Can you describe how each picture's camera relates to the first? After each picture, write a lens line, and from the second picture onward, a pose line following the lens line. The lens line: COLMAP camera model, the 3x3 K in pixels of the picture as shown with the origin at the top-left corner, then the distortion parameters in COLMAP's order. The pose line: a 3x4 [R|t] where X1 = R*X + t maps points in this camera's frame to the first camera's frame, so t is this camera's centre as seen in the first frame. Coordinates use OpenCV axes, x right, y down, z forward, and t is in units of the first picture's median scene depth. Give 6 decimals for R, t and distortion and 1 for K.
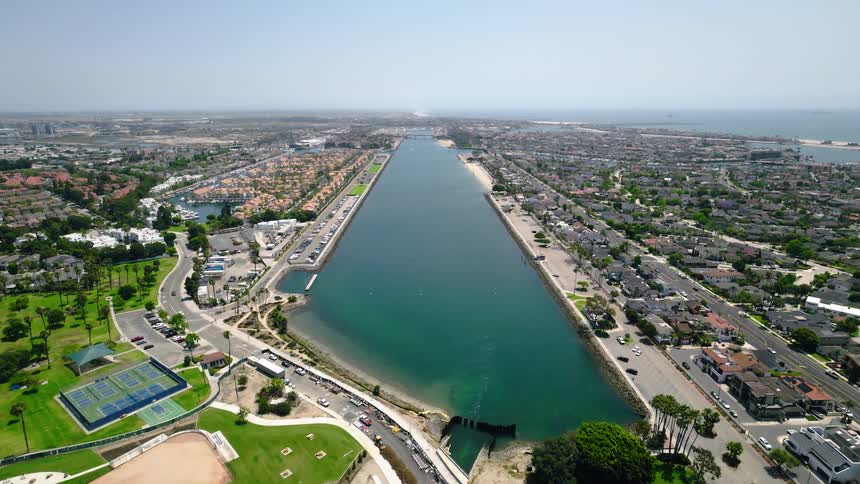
lens RADIAL K [[515.6, 0, 430.0], [0, 515.6, 242.0], [0, 0, 1]] dist [-0.001612, 0.000168]
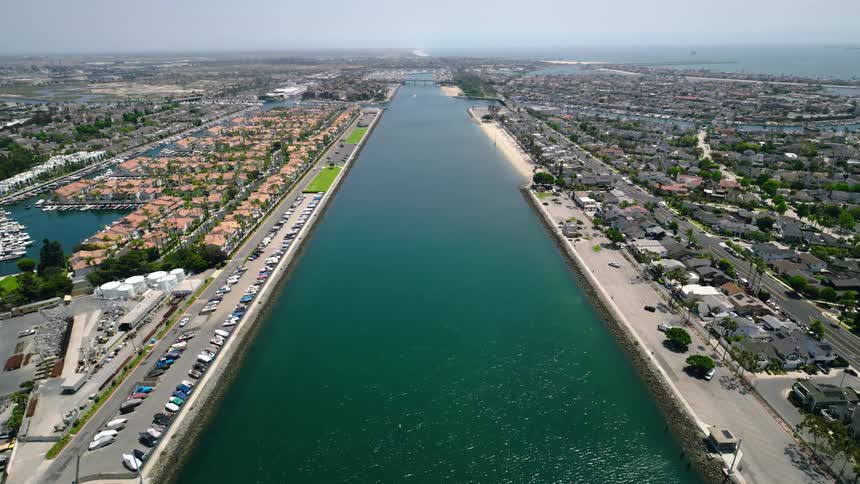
lens RADIAL K [[515.6, 0, 430.0], [0, 515.6, 242.0], [0, 0, 1]] dist [-0.001612, 0.000168]
pose [[0.999960, -0.007599, -0.004673, -0.002244], [0.008060, 0.994102, 0.108154, -0.062744], [0.003823, -0.108187, 0.994123, 0.235997]]
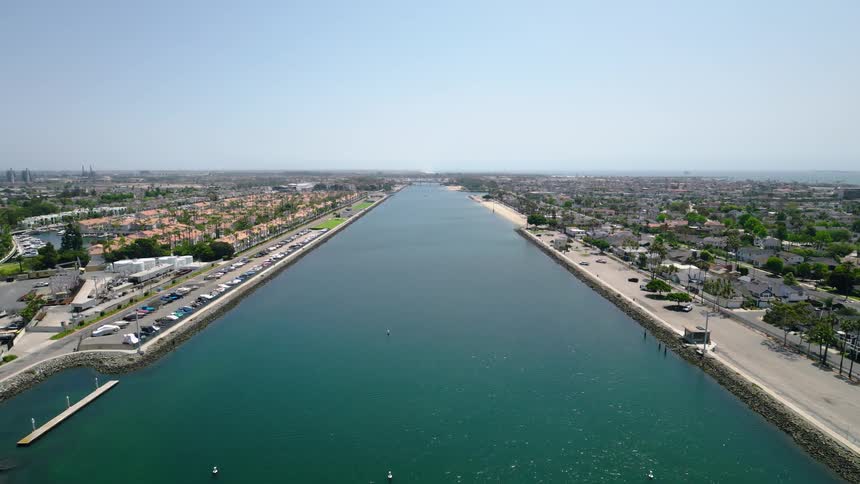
lens RADIAL K [[515.6, 0, 430.0], [0, 515.6, 242.0], [0, 0, 1]] dist [-0.001612, 0.000168]
pose [[0.999870, 0.006366, -0.014787, 0.002948], [-0.008057, 0.993065, -0.117288, 0.001937], [0.013938, 0.117392, 0.992988, 0.219899]]
